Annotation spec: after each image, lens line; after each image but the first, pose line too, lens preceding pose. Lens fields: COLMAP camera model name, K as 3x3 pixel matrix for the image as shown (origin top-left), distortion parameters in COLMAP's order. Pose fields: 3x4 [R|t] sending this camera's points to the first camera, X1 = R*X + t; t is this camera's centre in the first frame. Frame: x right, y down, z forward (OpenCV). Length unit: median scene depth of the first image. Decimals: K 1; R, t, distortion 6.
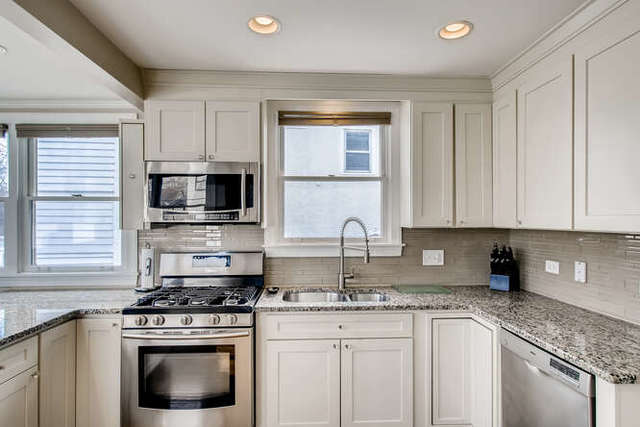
lens RADIAL K [[359.1, 0, 319.9], [0, 359.1, 217.8], [0, 0, 1]] dist [0.001664, 0.000952]
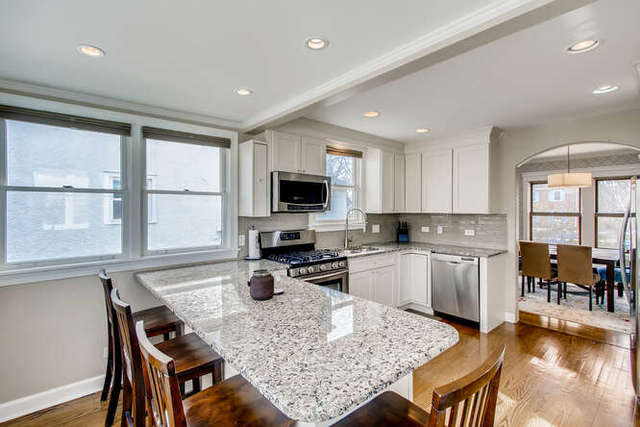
lens RADIAL K [[298.0, 0, 320.0], [0, 298.0, 213.5], [0, 0, 1]] dist [-0.001049, -0.000052]
pose [[0.787904, -0.011953, 0.615683, -1.056382], [-0.000107, 0.999809, 0.019548, -0.003976], [-0.615799, -0.015468, 0.787752, -0.106850]]
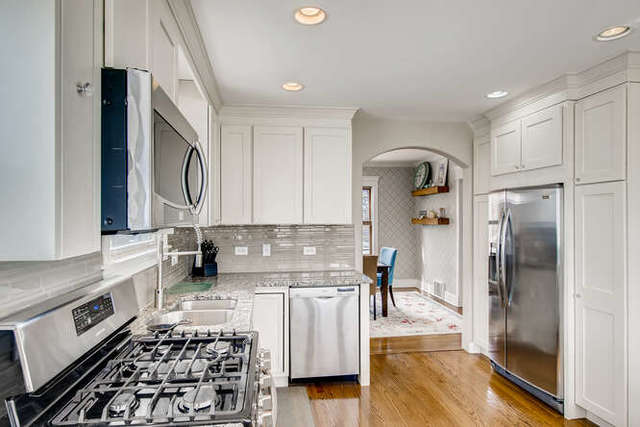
lens RADIAL K [[359.1, 0, 319.9], [0, 359.1, 217.8], [0, 0, 1]] dist [0.001664, 0.000952]
pose [[-0.111176, 0.000717, 0.993800, -0.800855], [0.000758, 1.000000, -0.000637, 0.004313], [-0.993800, 0.000683, -0.111177, 0.813696]]
